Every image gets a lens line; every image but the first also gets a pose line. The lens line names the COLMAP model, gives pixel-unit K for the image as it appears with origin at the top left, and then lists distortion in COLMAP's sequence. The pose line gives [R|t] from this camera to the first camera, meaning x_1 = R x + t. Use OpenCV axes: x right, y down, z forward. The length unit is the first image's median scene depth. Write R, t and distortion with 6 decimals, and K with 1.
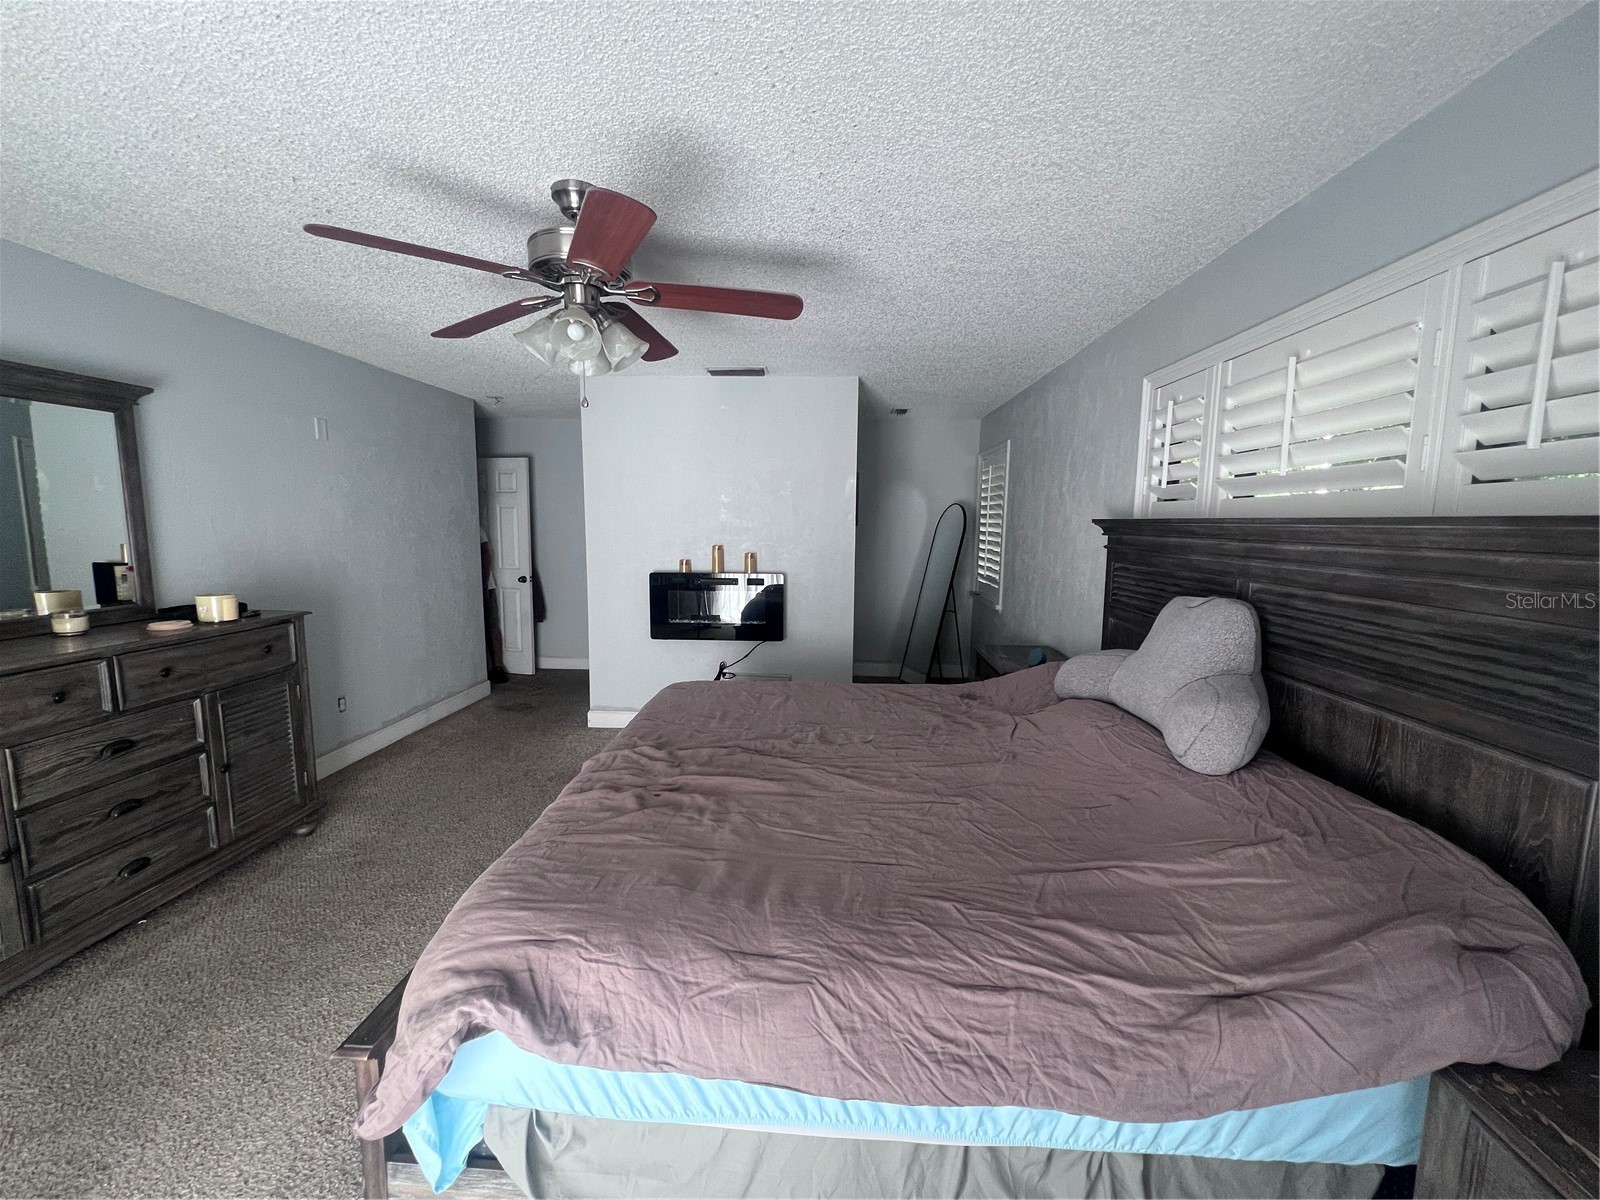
lens RADIAL K [[639.1, 0, 795.6], [0, 639.1, 598.5], [0, 0, 1]] dist [-0.000764, 0.000629]
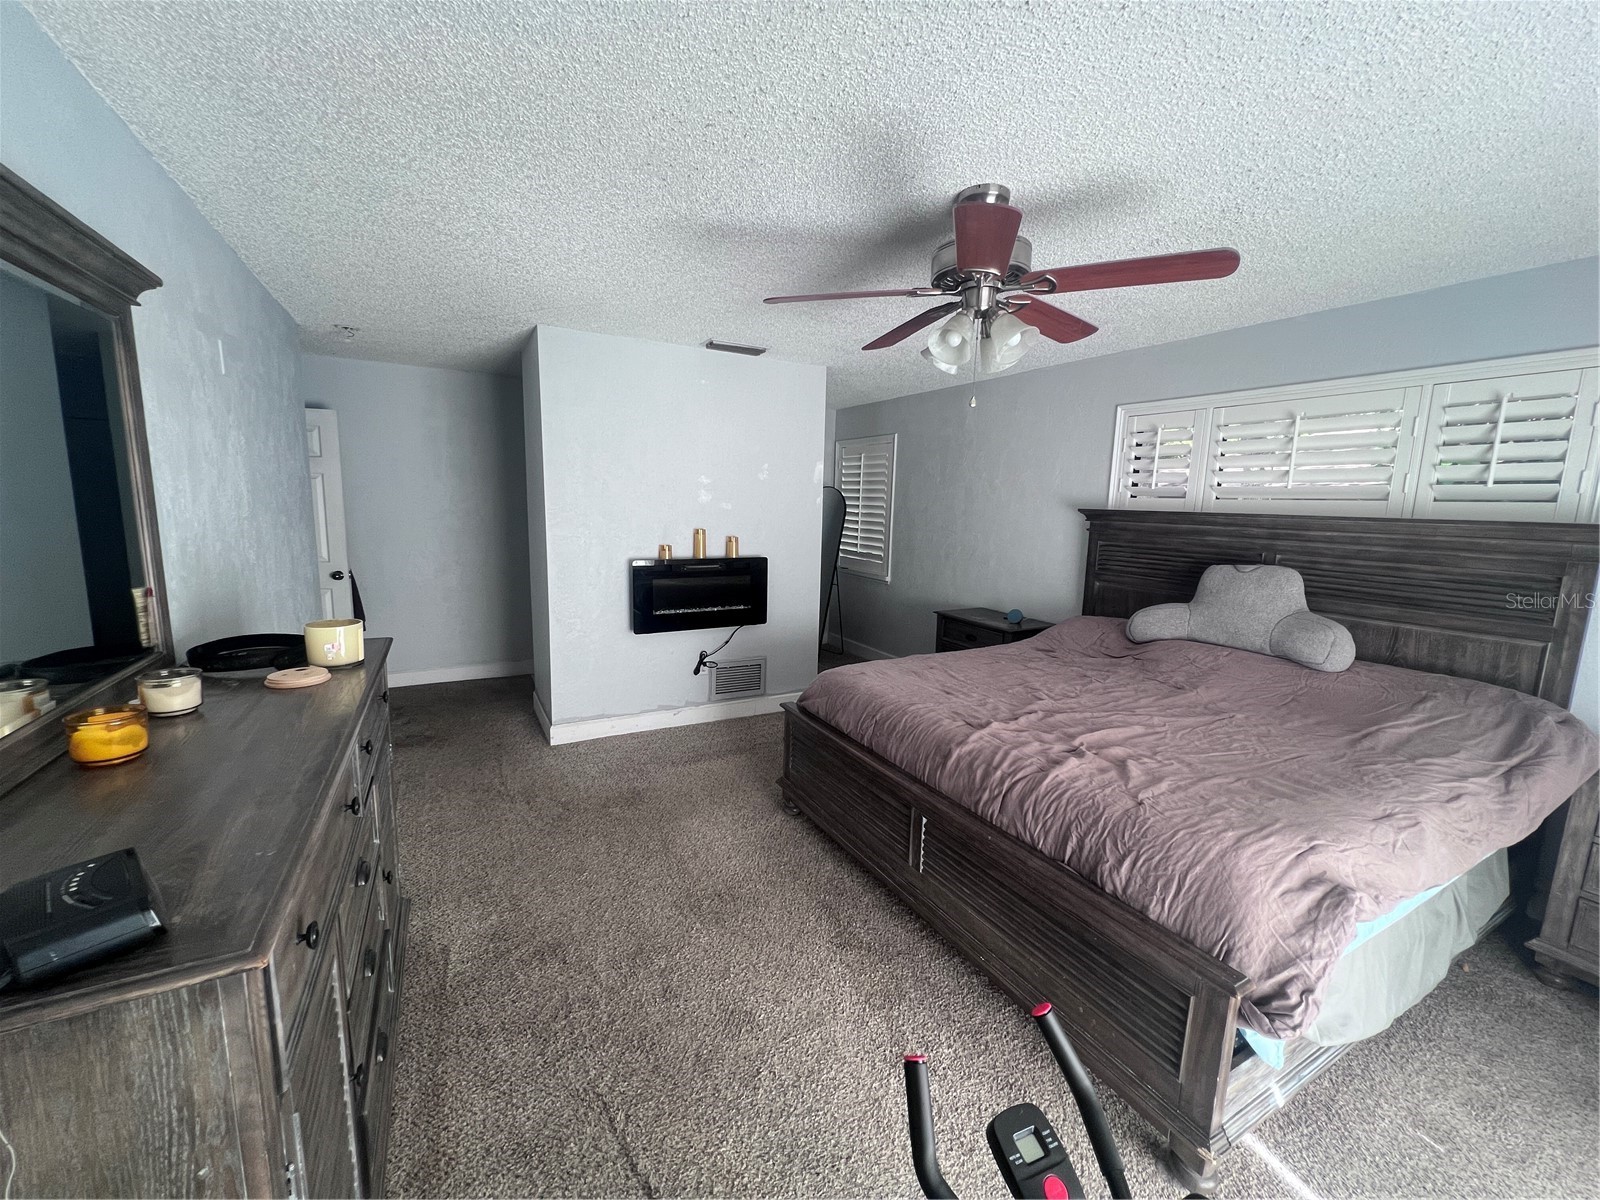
lens RADIAL K [[639.1, 0, 799.0], [0, 639.1, 599.5], [0, 0, 1]] dist [-0.000764, 0.000629]
pose [[0.848079, -0.070744, 0.525126, -1.257660], [0.047154, 0.997192, 0.058186, -0.068471], [-0.527768, -0.024585, 0.849033, 0.292436]]
